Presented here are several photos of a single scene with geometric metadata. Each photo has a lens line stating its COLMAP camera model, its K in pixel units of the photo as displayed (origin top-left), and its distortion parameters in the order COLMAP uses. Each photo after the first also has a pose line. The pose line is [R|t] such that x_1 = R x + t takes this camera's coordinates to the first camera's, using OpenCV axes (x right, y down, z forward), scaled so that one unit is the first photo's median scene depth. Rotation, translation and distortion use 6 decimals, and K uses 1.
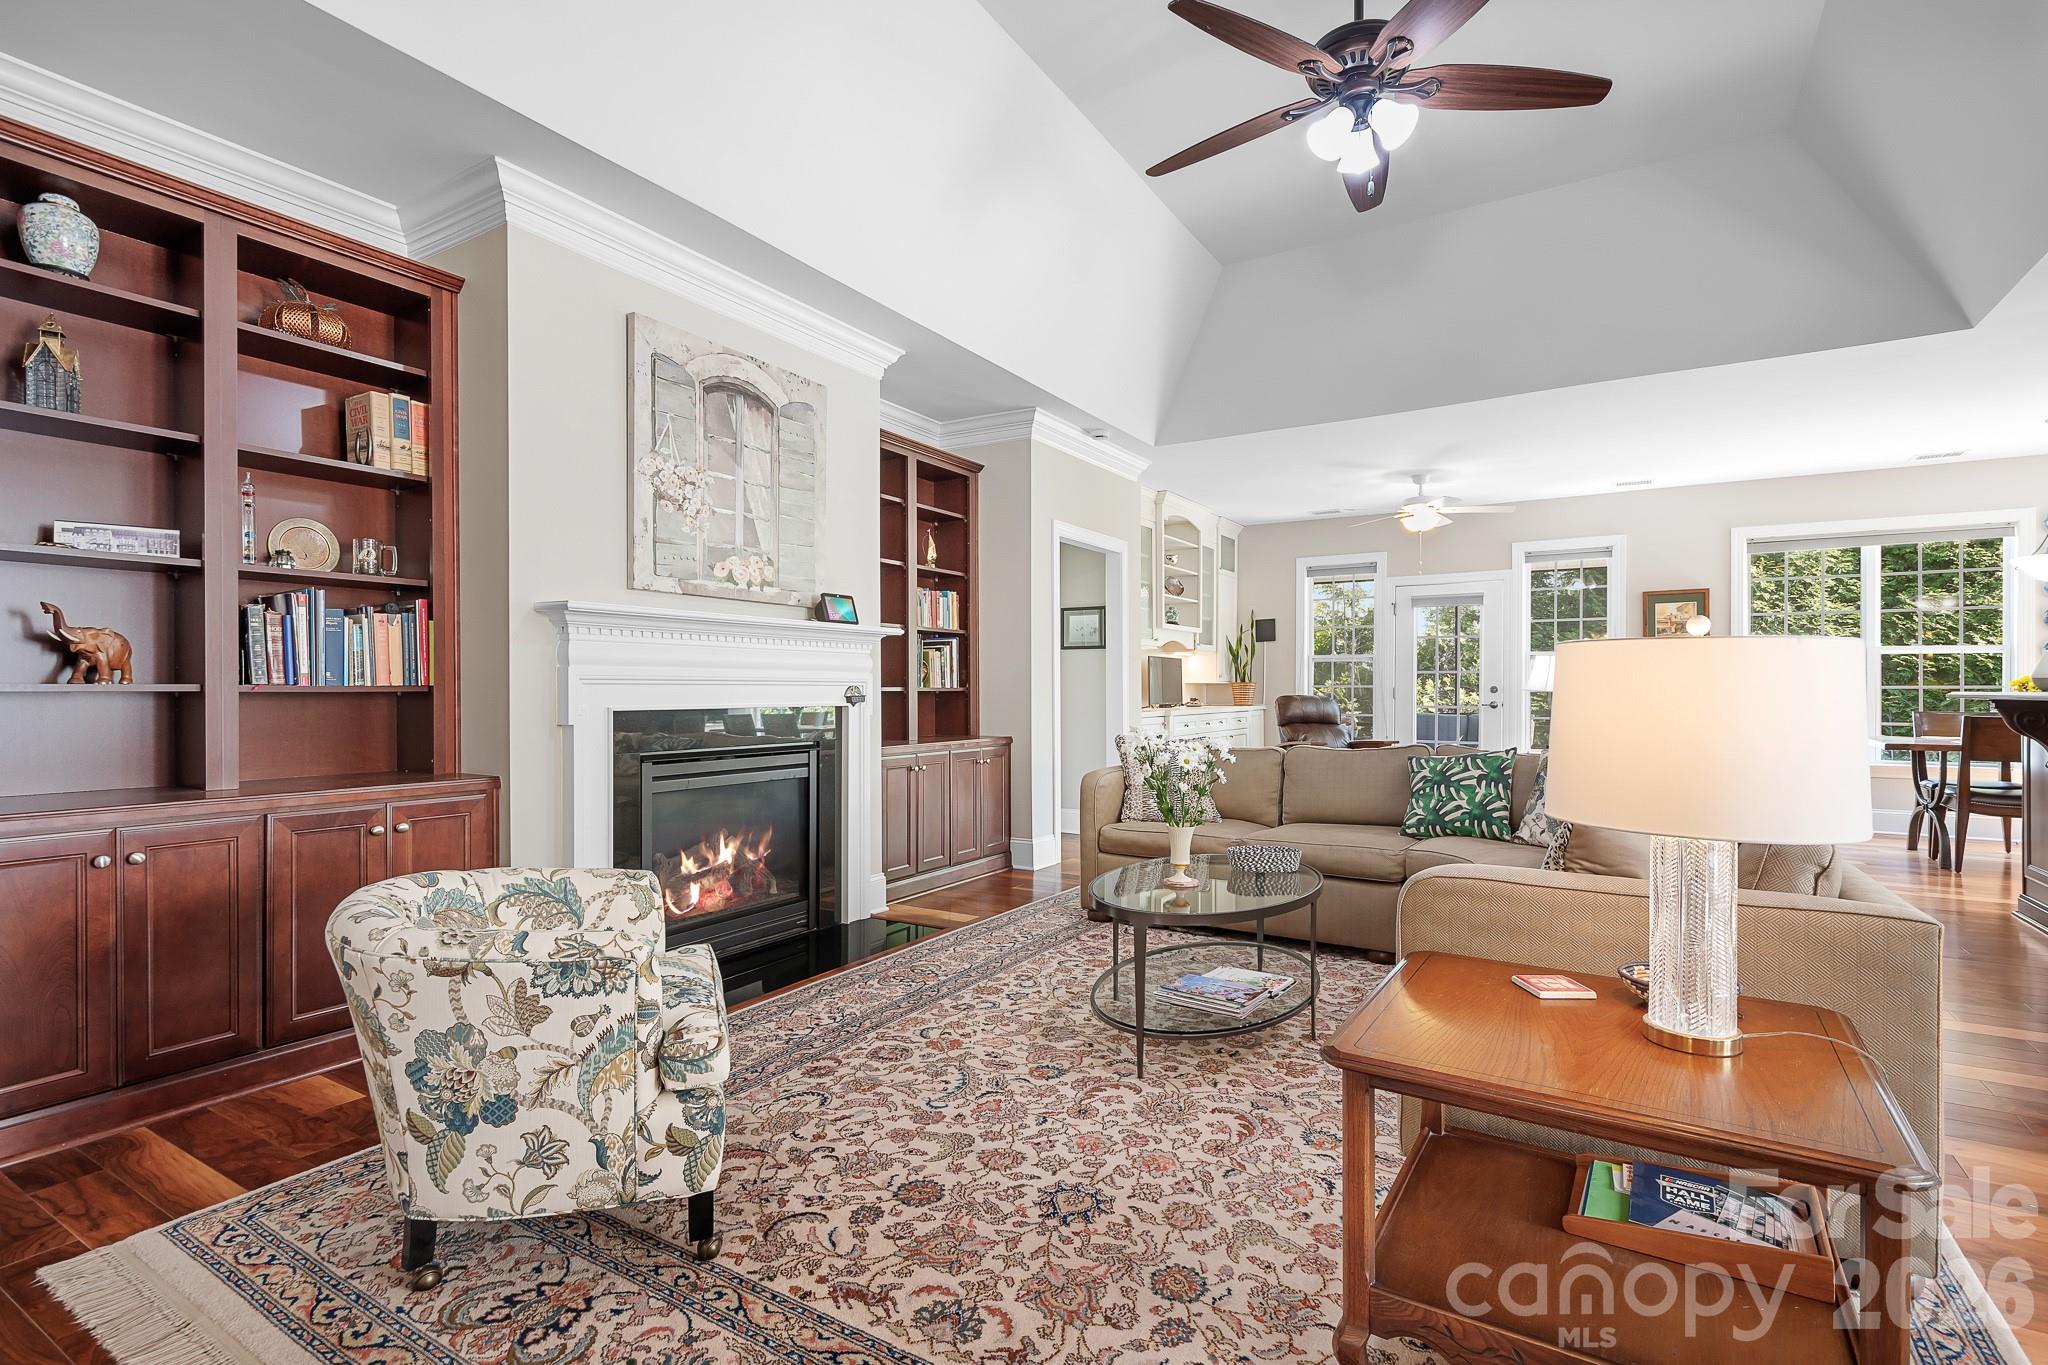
lens RADIAL K [[984.6, 0, 1033.7], [0, 984.6, 692.4], [0, 0, 1]] dist [0.016770, -0.001202]
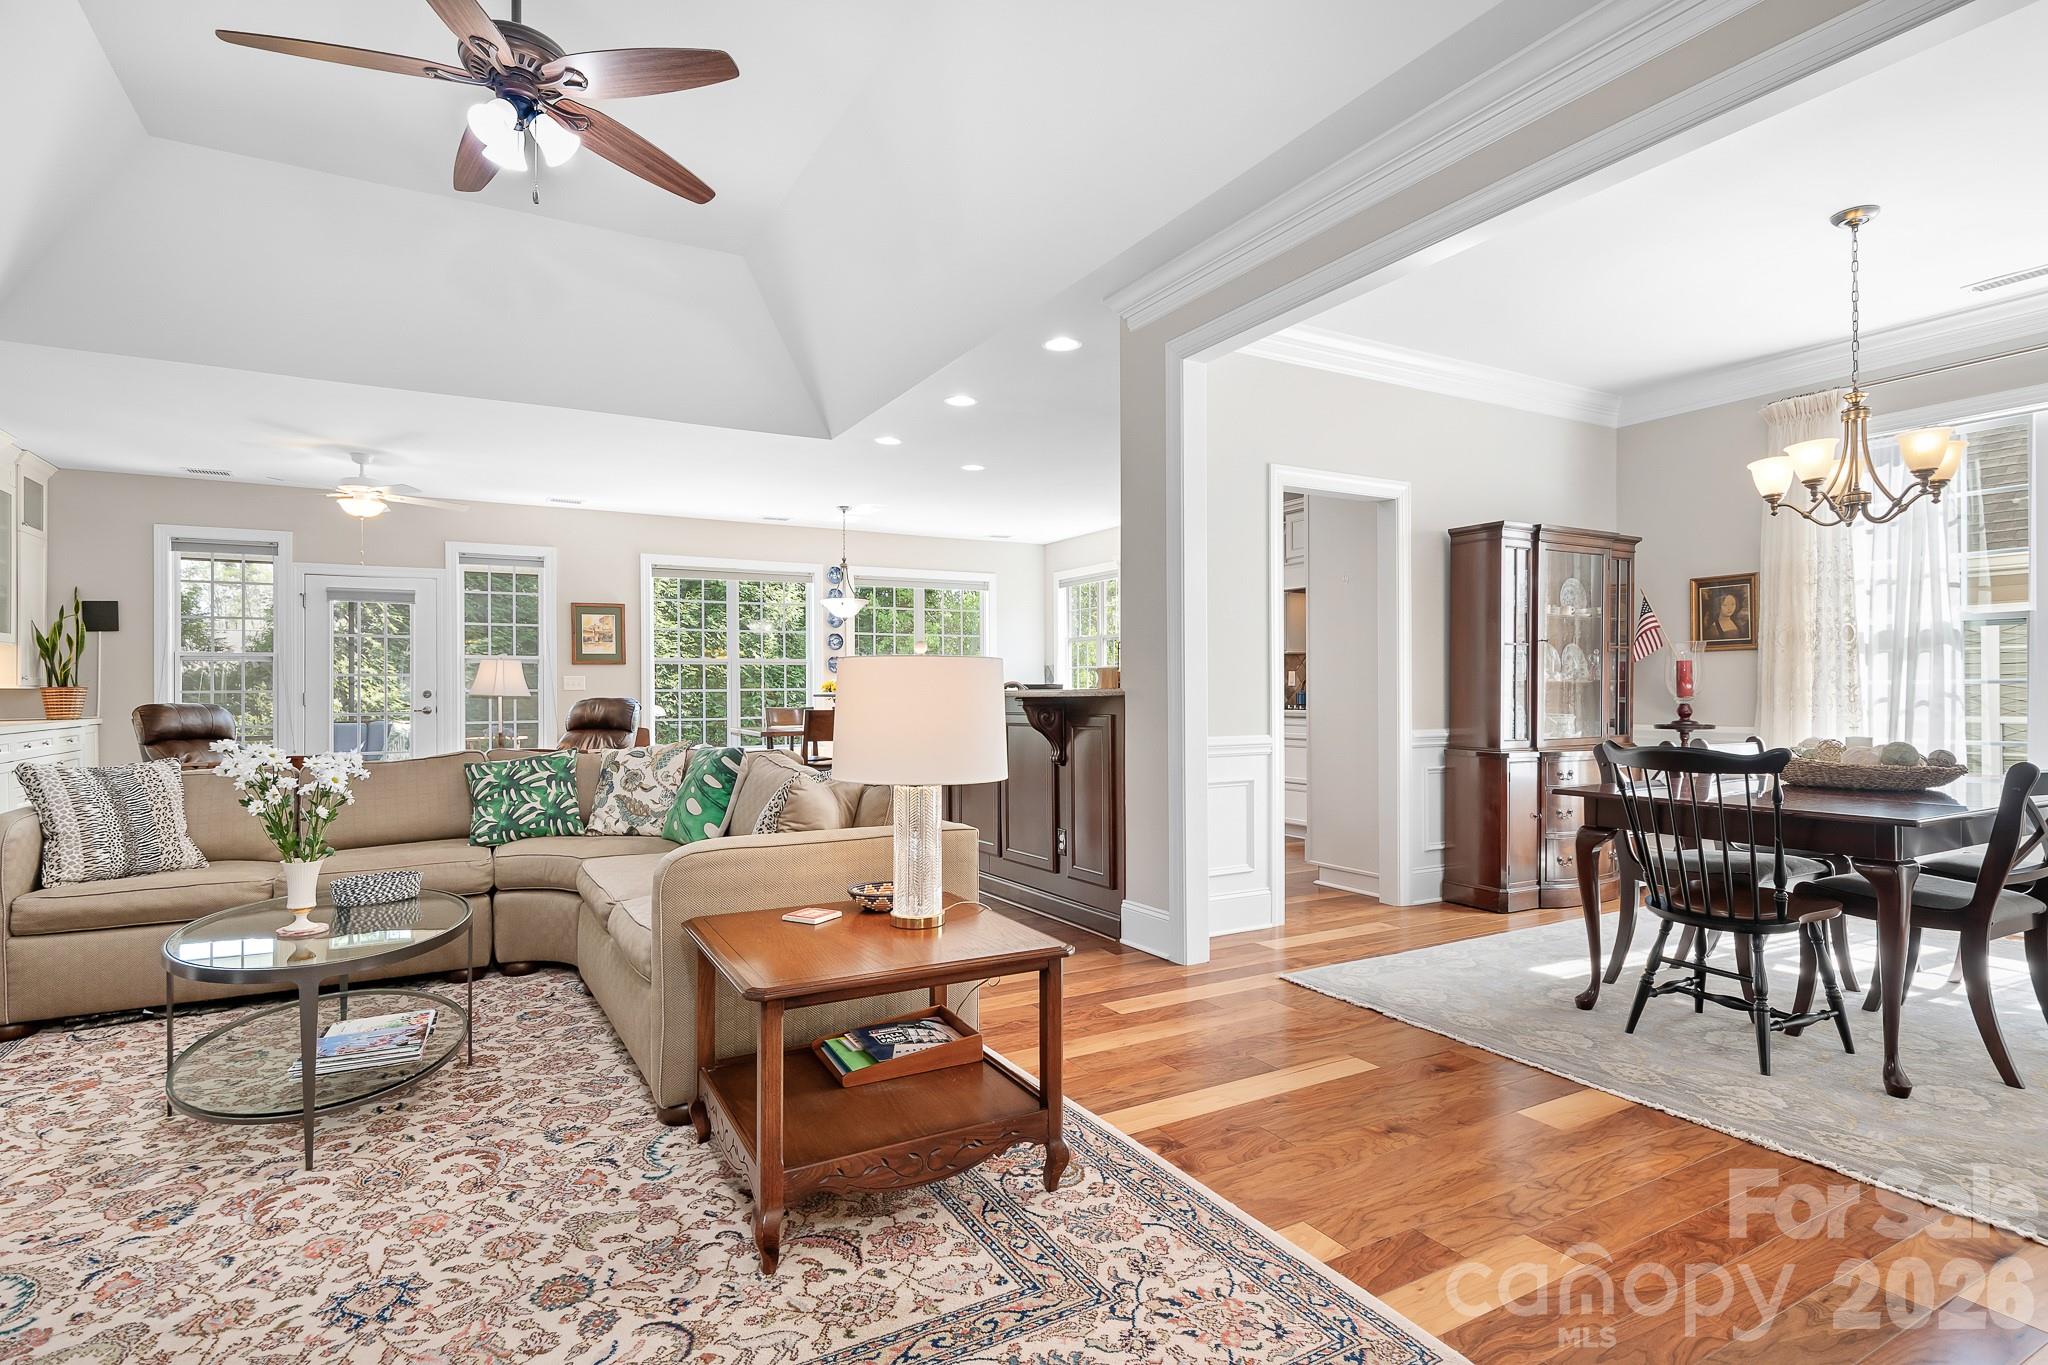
lens RADIAL K [[1047.6, 0, 1029.2], [0, 1047.6, 690.7], [0, 0, 1]] dist [0.014637, -0.002749]
pose [[0.467401, -0.004630, 0.884033, -0.358605], [0.010779, 0.999942, -0.000462, 0.000760], [-0.883979, 0.009745, 0.467424, 0.056474]]
